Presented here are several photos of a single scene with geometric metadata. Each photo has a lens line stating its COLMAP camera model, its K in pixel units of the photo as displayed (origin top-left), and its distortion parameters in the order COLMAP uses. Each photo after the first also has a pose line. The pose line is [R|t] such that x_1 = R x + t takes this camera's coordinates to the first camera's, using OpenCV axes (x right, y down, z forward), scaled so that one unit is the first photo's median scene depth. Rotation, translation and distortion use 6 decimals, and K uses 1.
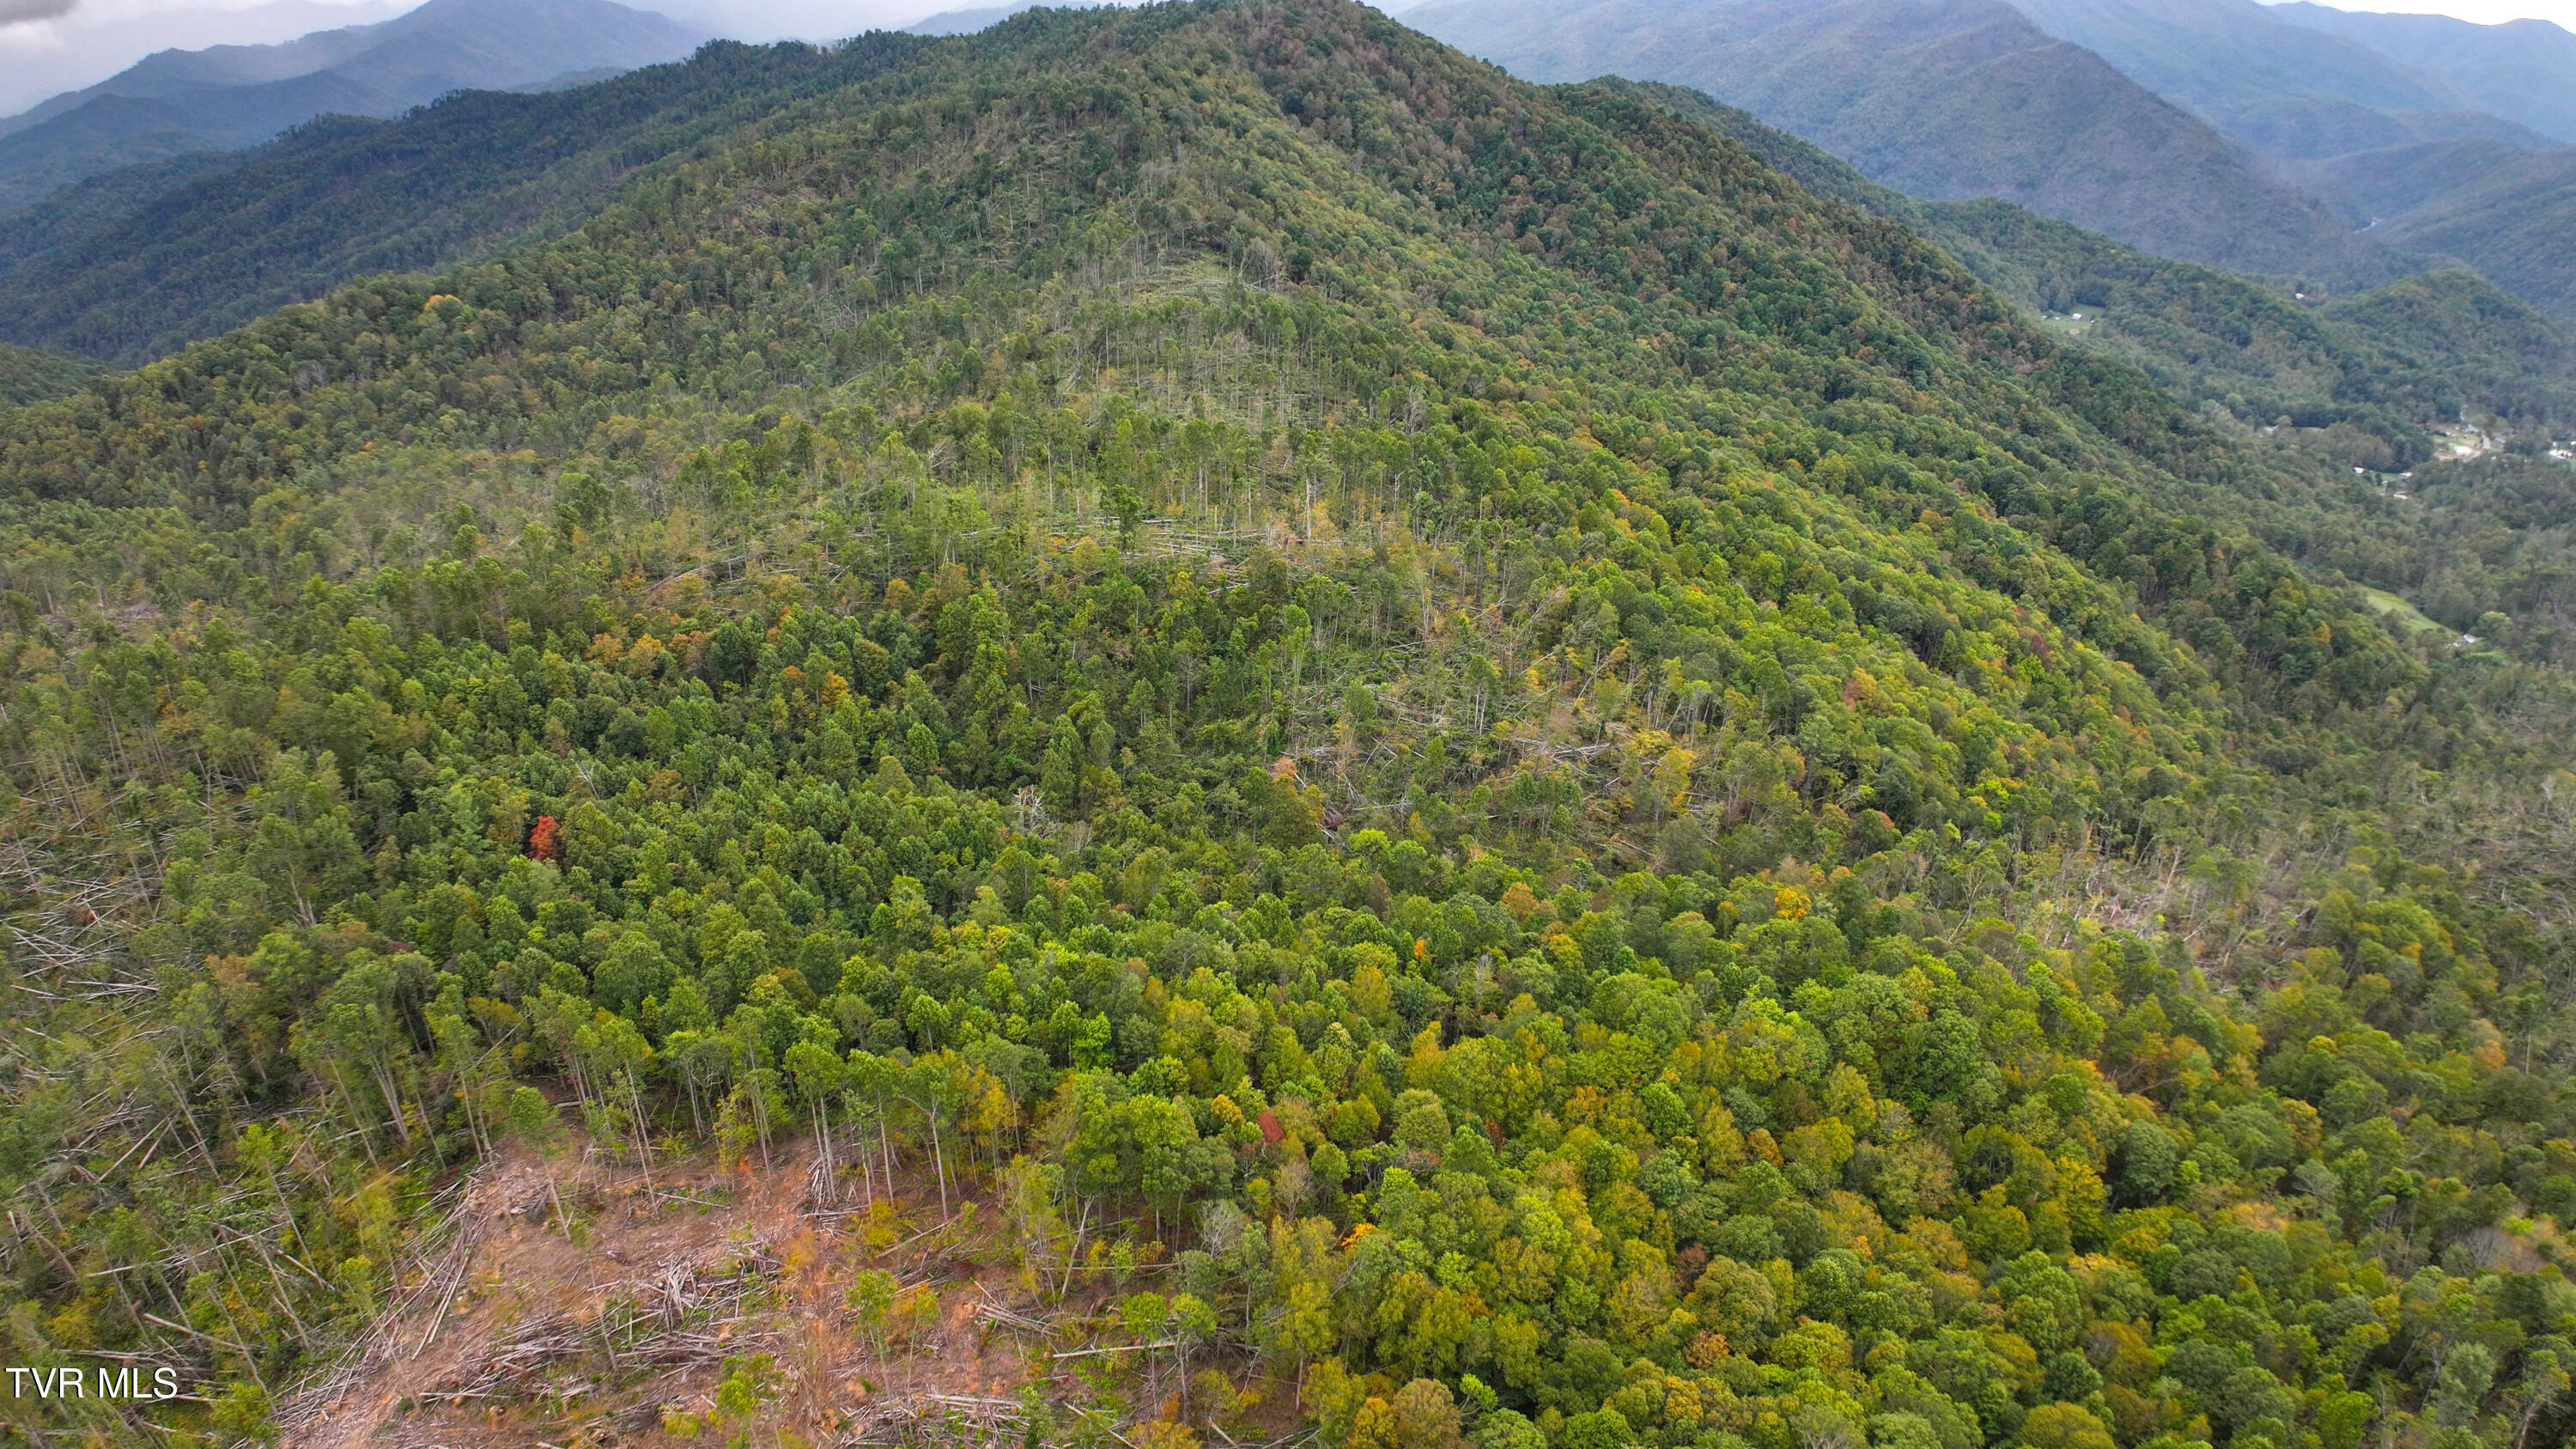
lens RADIAL K [[1607.0, 0, 1280.8], [0, 1607.0, 722.8], [0, 0, 1]] dist [-0.174474, 0.029678]
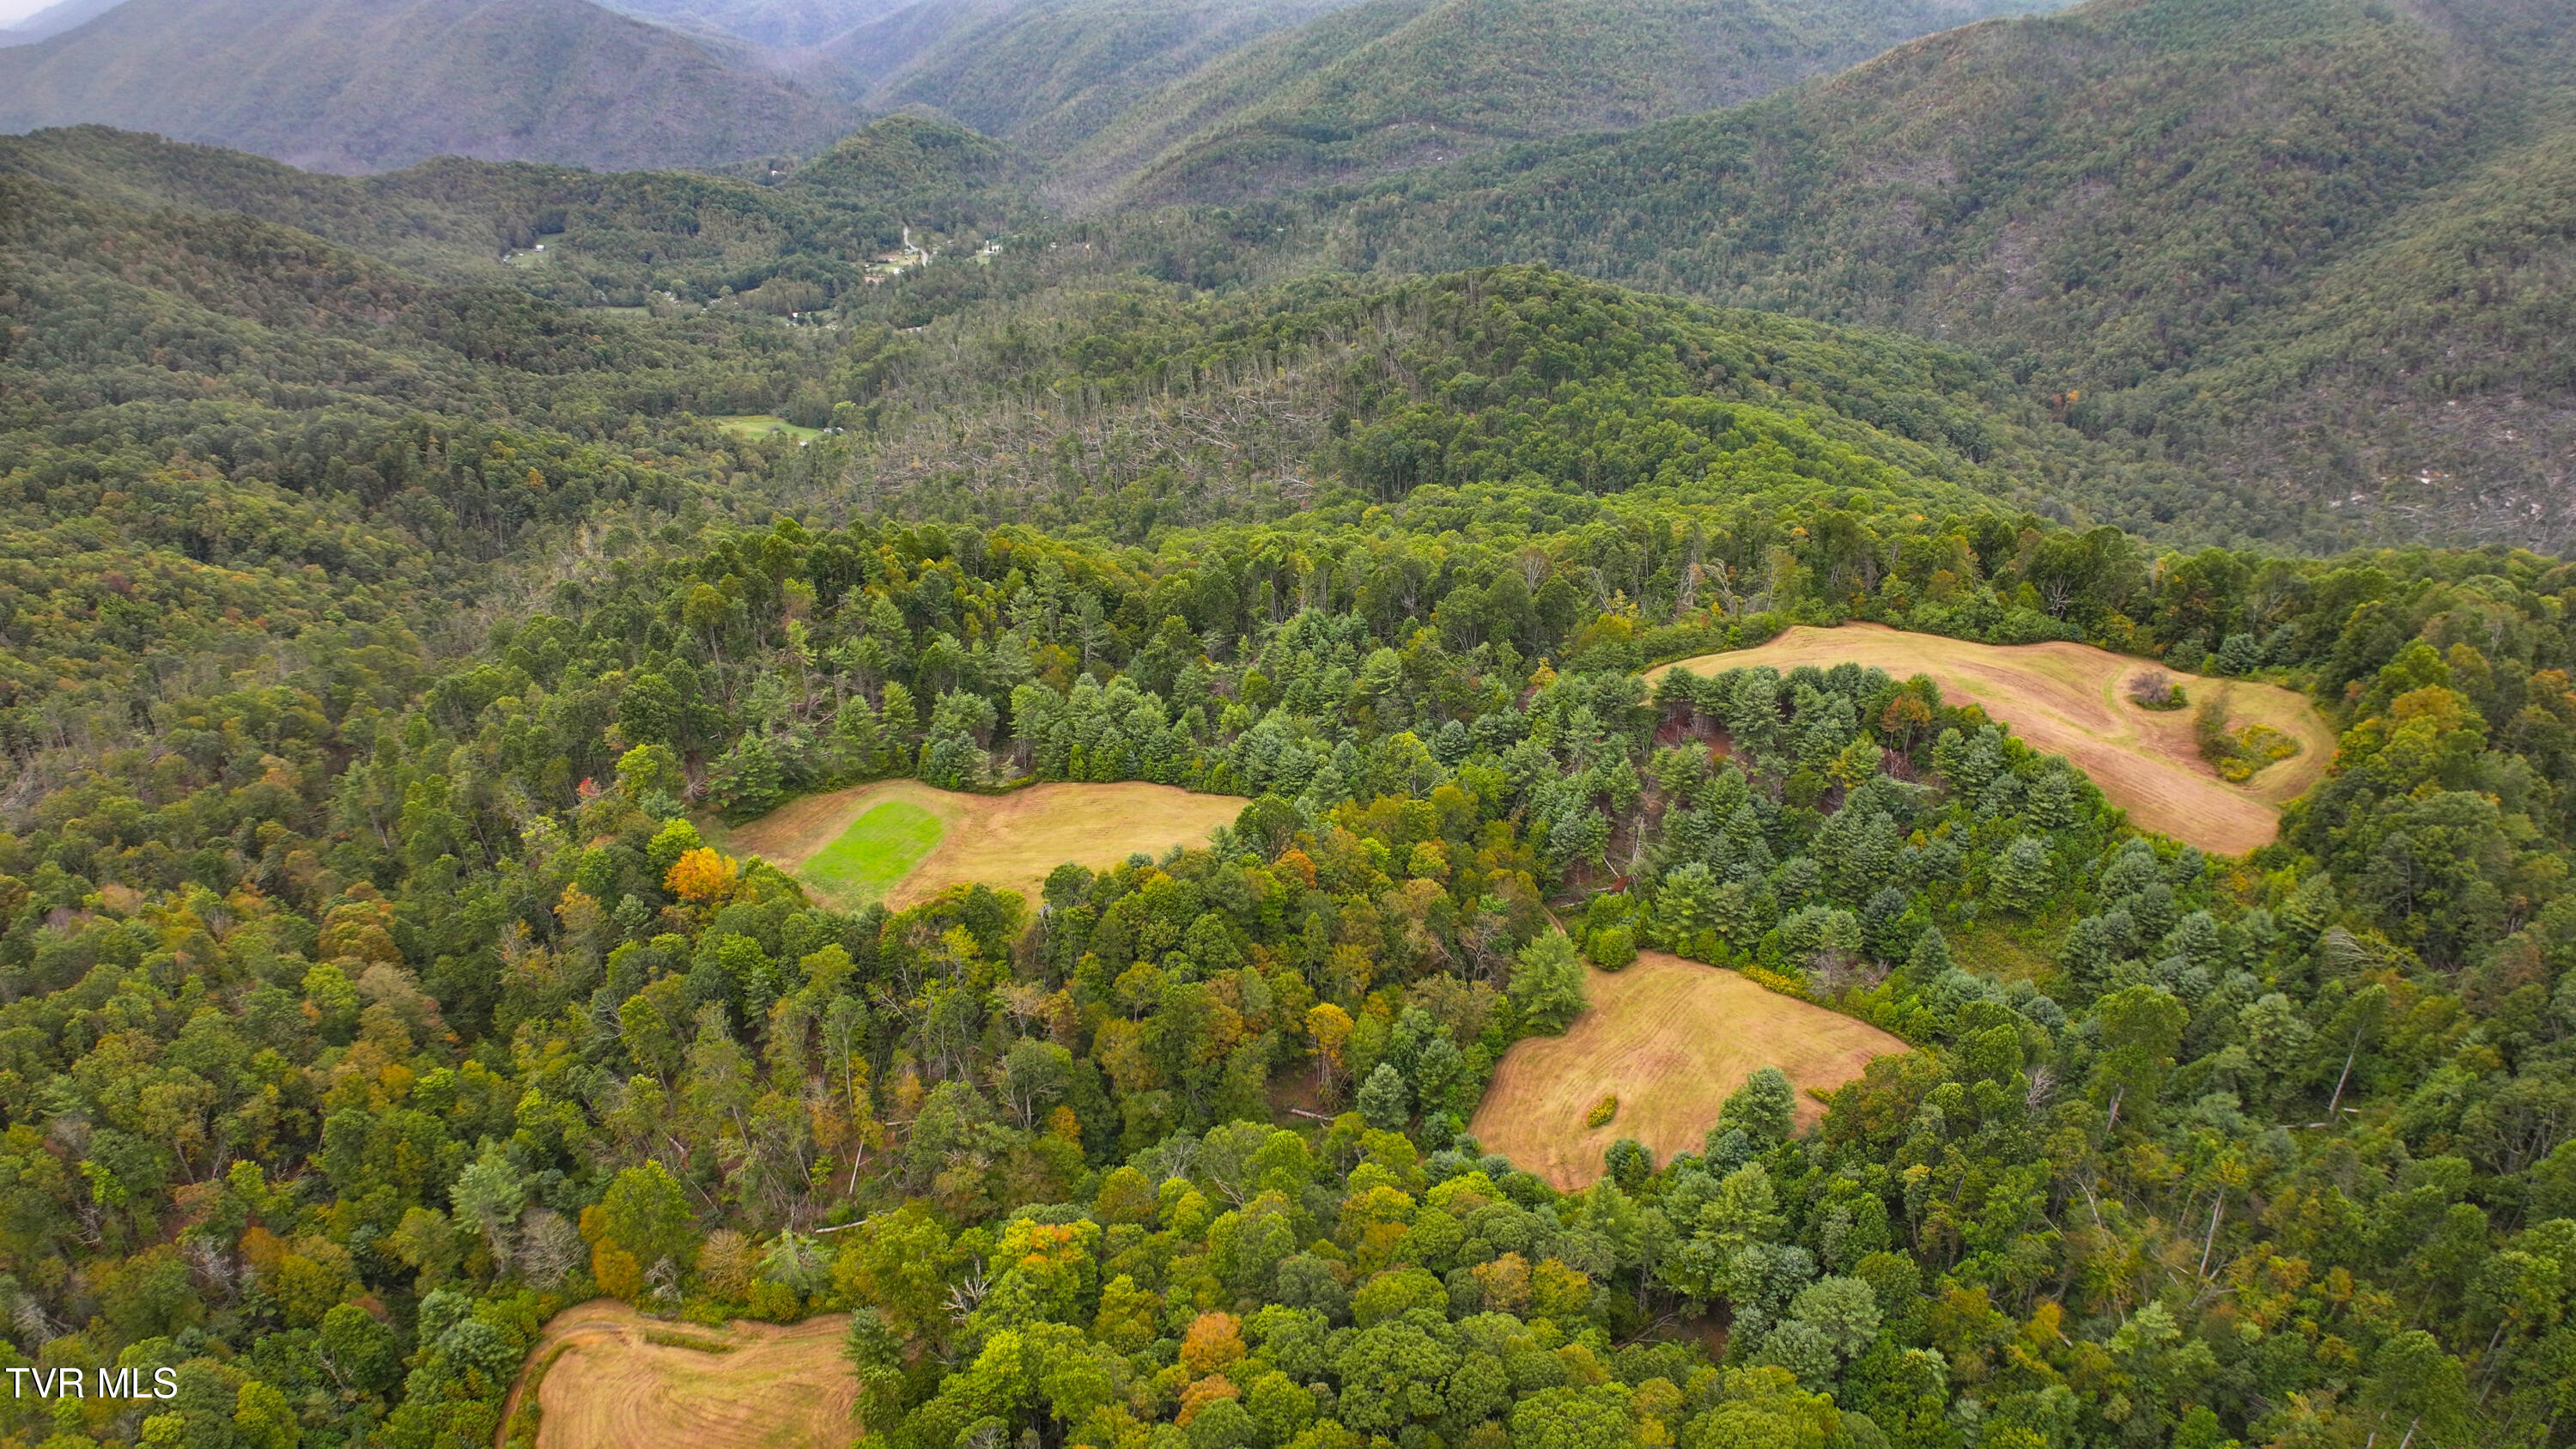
lens RADIAL K [[1607.0, 0, 1289.2], [0, 1607.0, 726.3], [0, 0, 1]] dist [-0.174474, 0.029678]
pose [[0.676759, -0.354876, 0.645027, 0.100799], [0.332854, 0.928981, 0.161872, 0.044134], [-0.656663, 0.105152, 0.746818, -0.087128]]
